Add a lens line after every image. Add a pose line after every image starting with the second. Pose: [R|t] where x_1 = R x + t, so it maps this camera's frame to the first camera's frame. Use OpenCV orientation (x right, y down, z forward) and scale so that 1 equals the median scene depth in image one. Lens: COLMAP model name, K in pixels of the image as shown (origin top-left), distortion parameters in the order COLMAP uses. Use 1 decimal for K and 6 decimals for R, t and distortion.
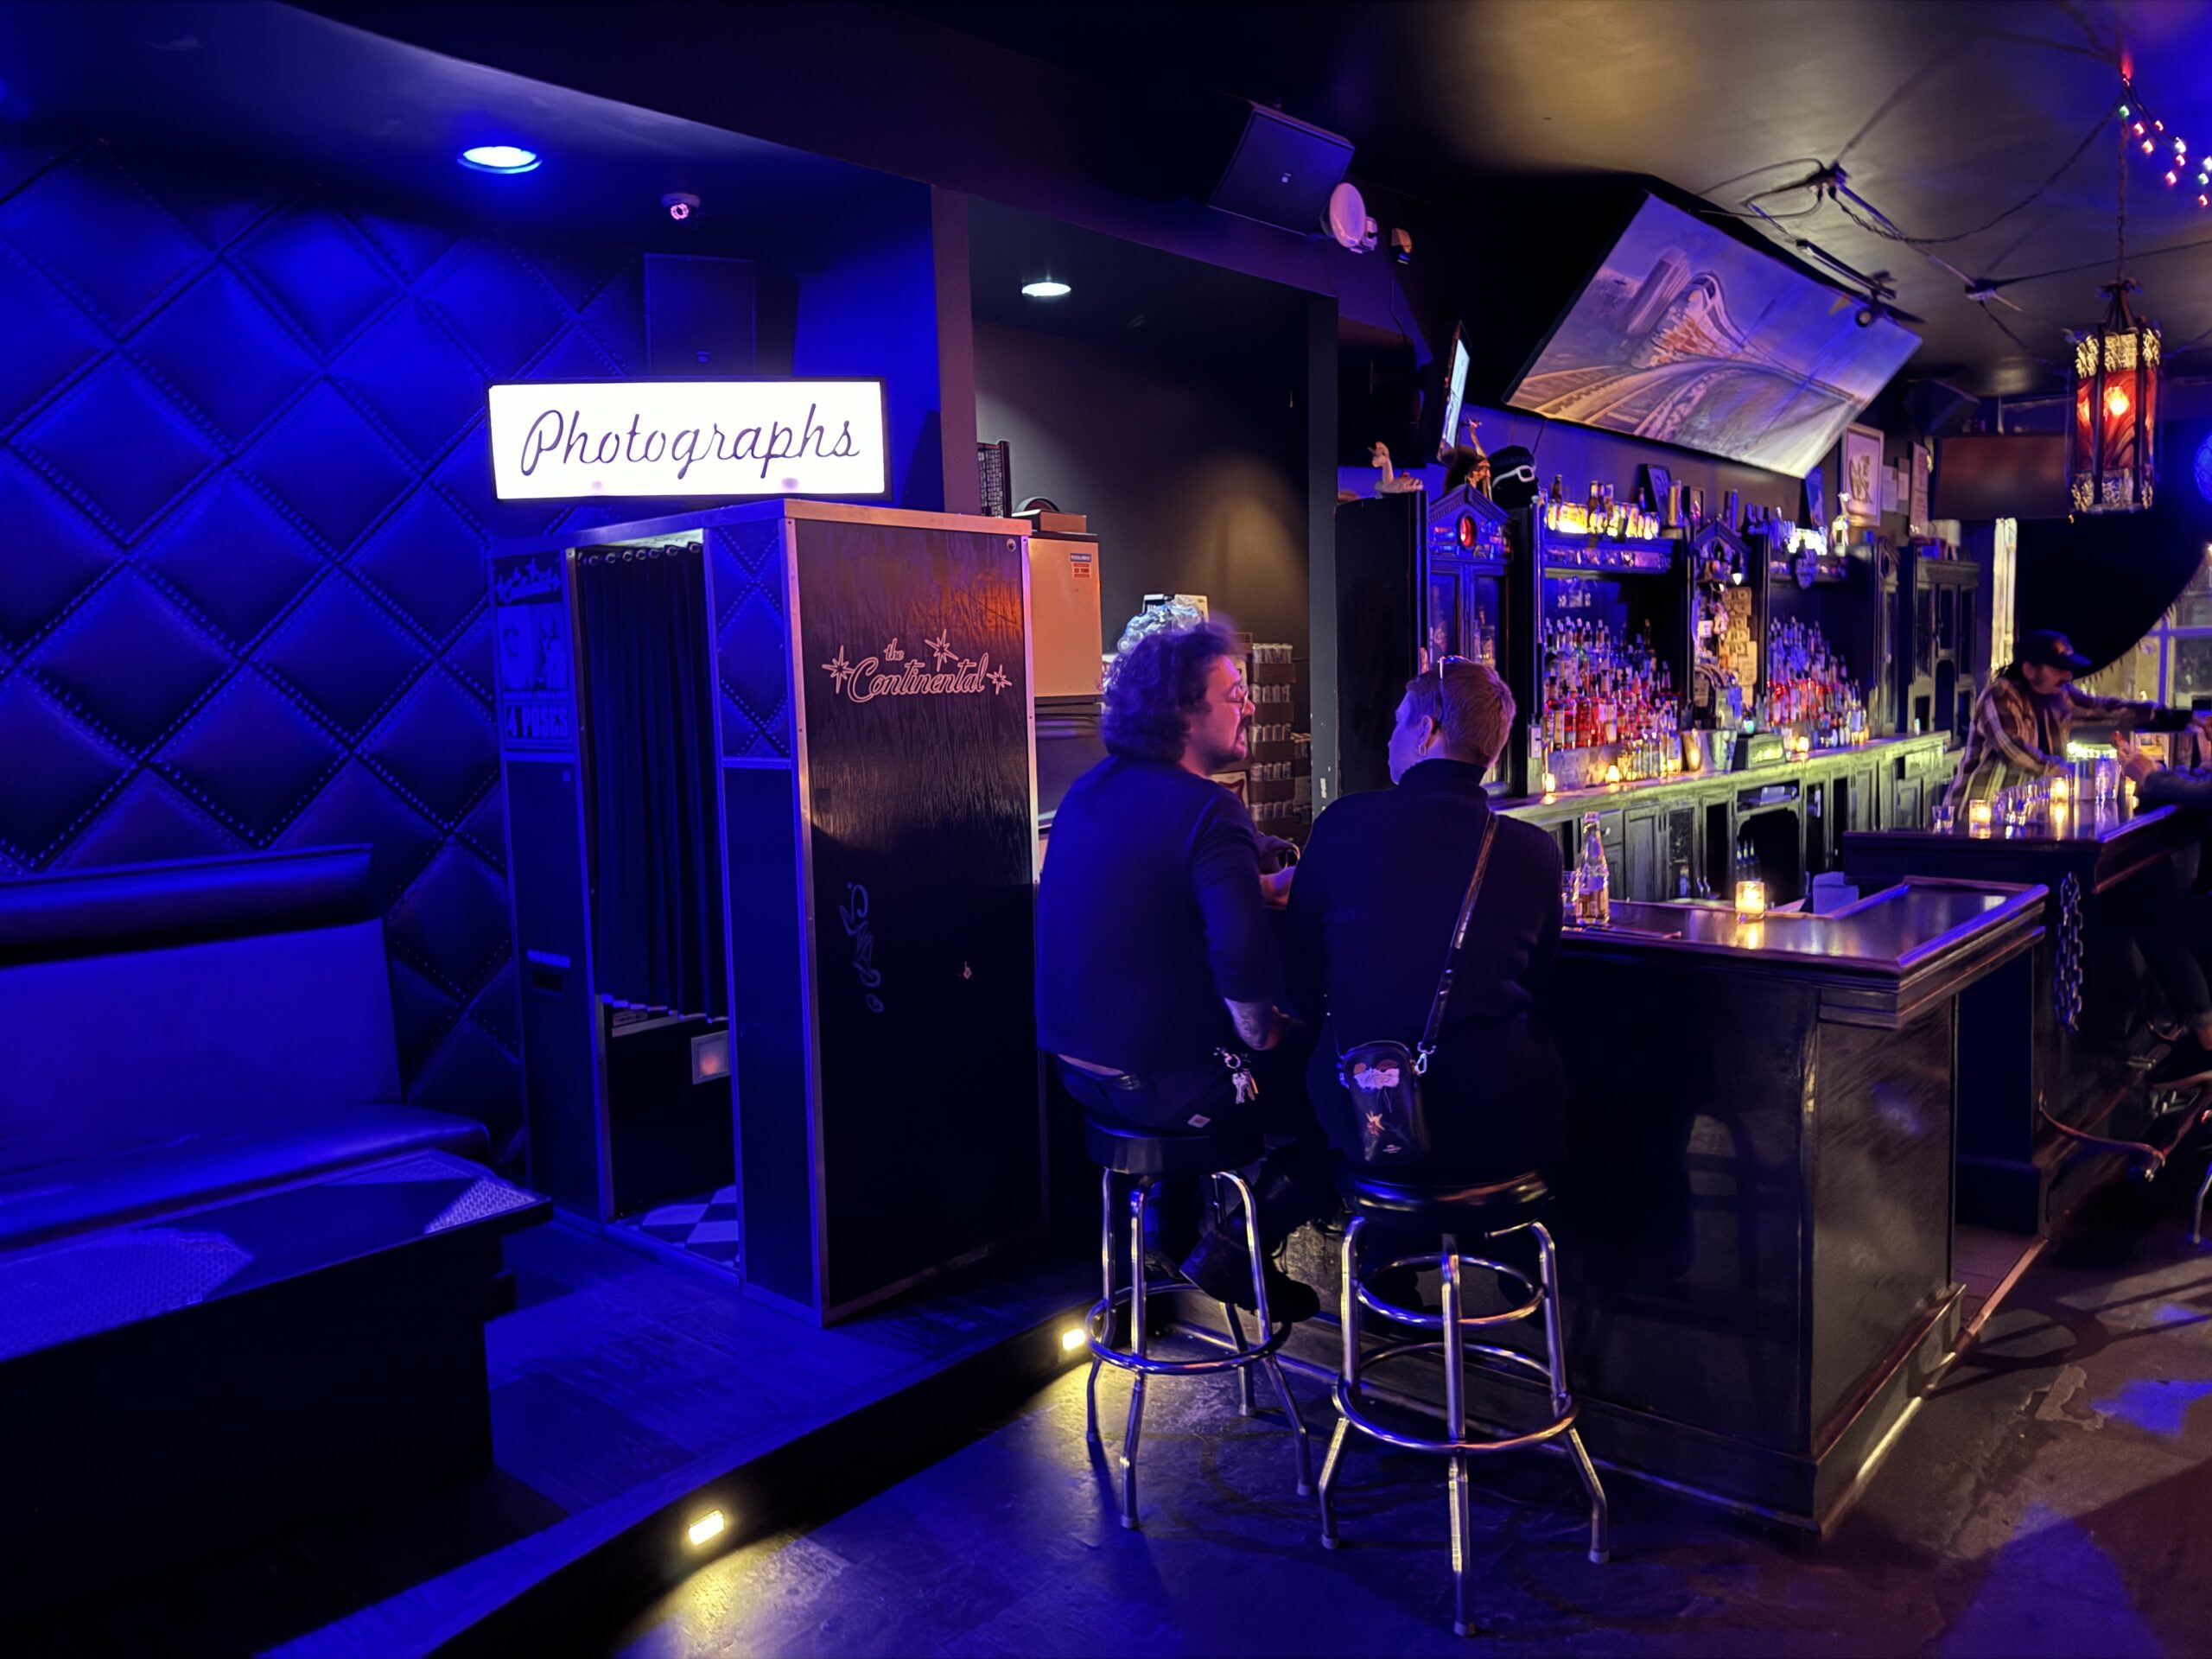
lens RADIAL K [[1578.7, 0, 1107.6], [0, 1578.7, 823.5], [0, 0, 1]] dist [0.028248, -0.025661]
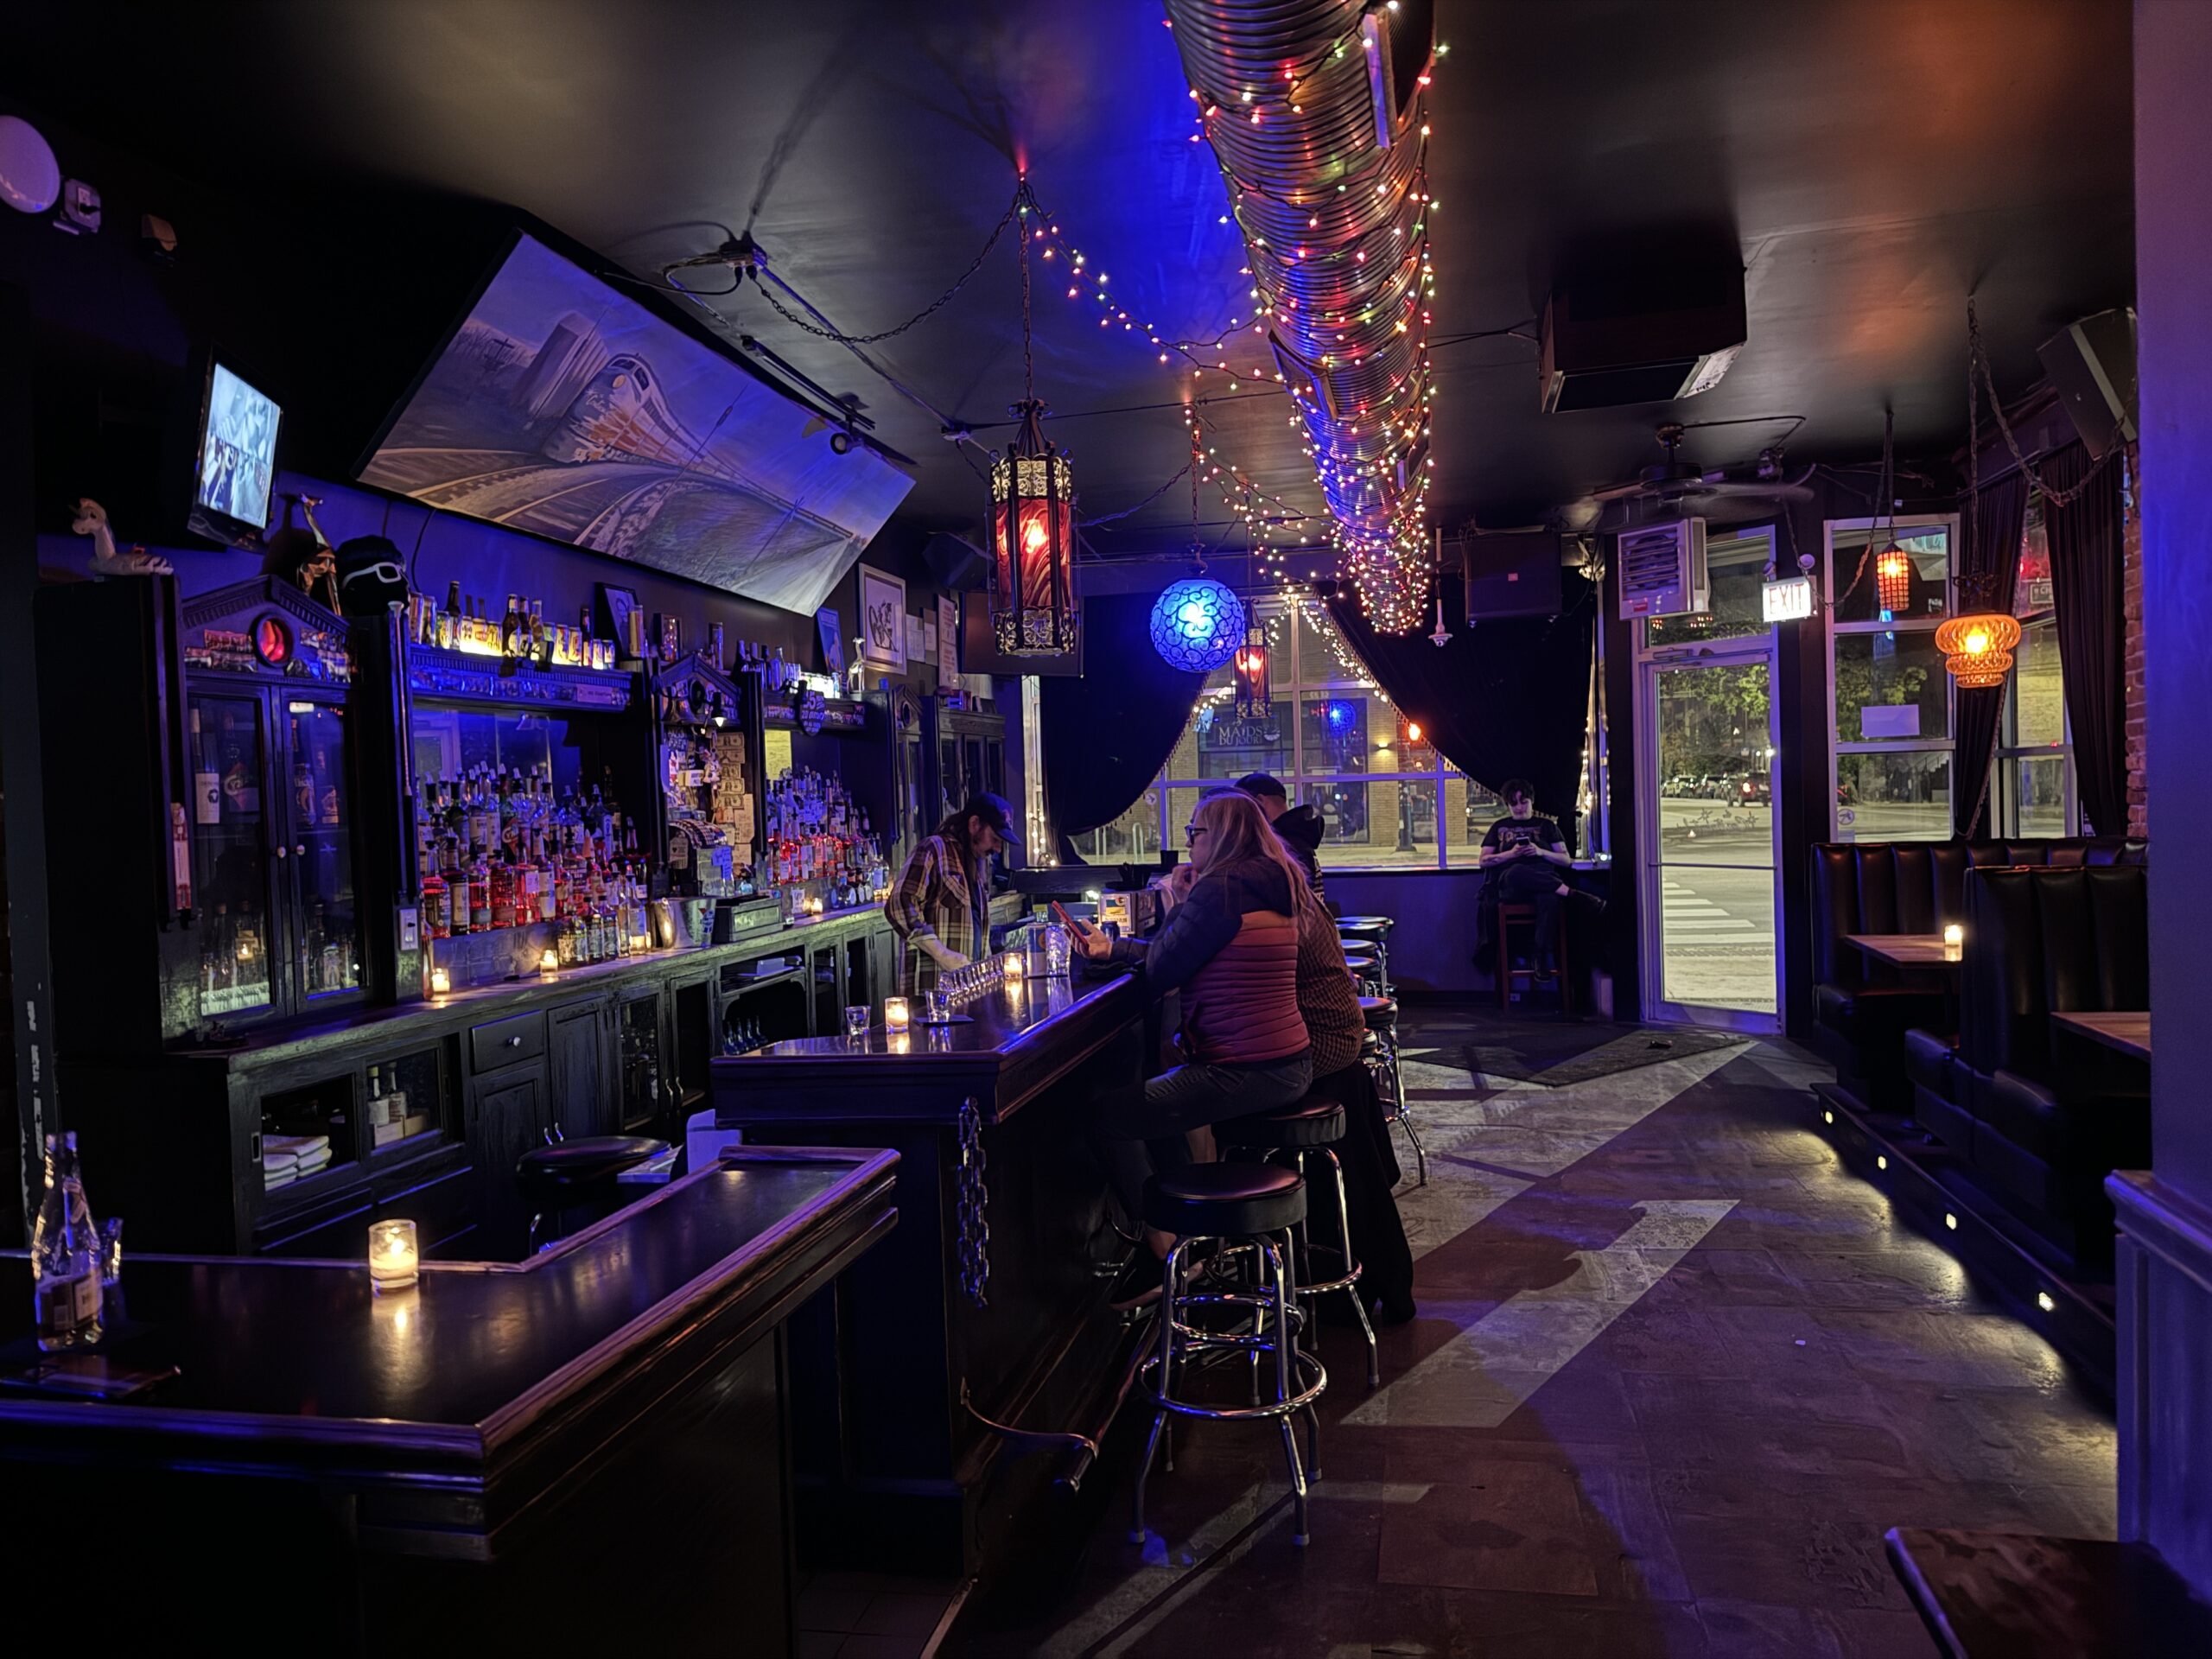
lens RADIAL K [[1549.6, 0, 1109.7], [0, 1549.6, 818.2], [0, 0, 1]] dist [0.001986, 0.000571]
pose [[0.866044, -0.007424, 0.499912, 0.167698], [0.054810, 0.995273, -0.080173, -0.022989], [-0.496954, 0.096834, 0.862357, 0.176431]]
